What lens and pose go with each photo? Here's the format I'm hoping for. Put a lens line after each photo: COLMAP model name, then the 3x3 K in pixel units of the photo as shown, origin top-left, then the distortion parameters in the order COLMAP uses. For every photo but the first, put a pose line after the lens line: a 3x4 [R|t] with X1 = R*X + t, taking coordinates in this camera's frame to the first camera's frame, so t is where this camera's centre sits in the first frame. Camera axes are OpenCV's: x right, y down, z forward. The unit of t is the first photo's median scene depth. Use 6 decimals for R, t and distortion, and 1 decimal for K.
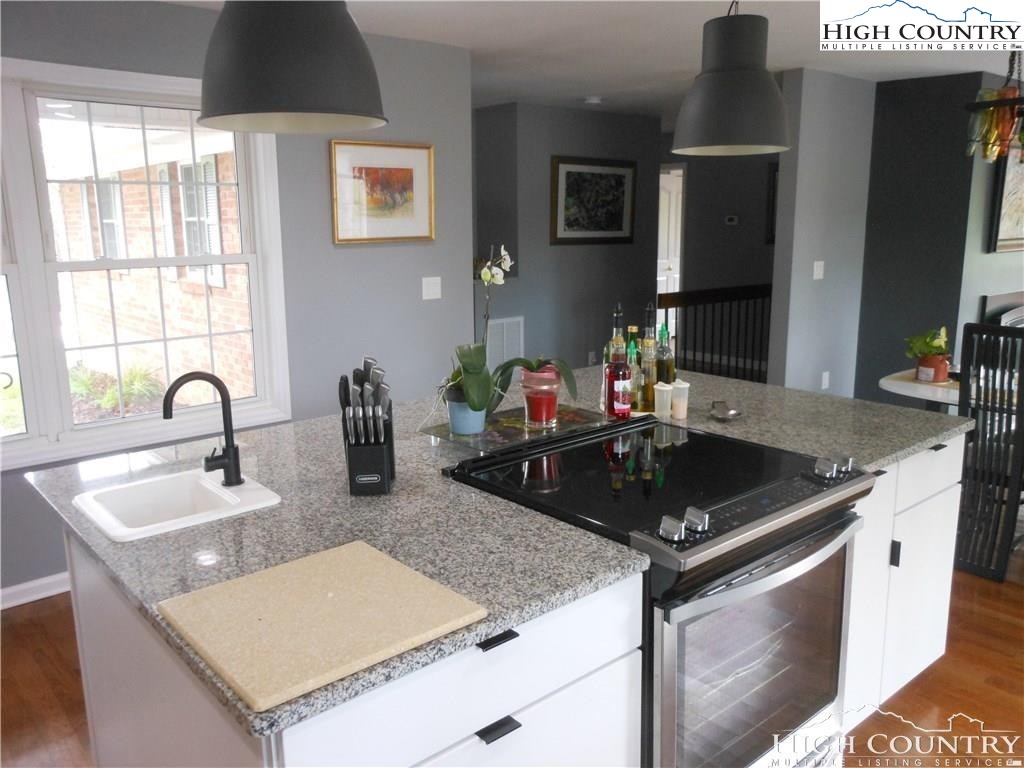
lens RADIAL K [[827.4, 0, 512.0], [0, 827.4, 384.0], [0, 0, 1]] dist [-0.058494, 0.118005]
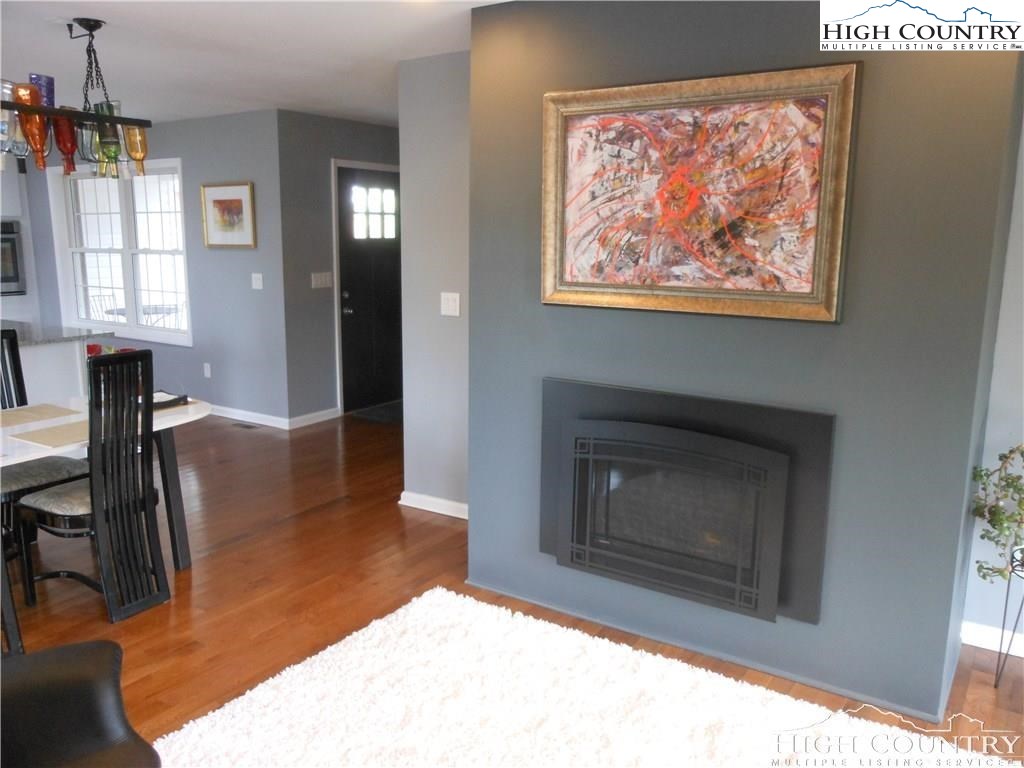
lens RADIAL K [[827.4, 0, 512.0], [0, 827.4, 384.0], [0, 0, 1]] dist [-0.058494, 0.118005]
pose [[0.250887, 0.190074, -0.949172, 1.506498], [-0.200060, 0.969545, 0.141274, -0.250371], [0.947118, 0.154447, 0.281273, 1.120227]]
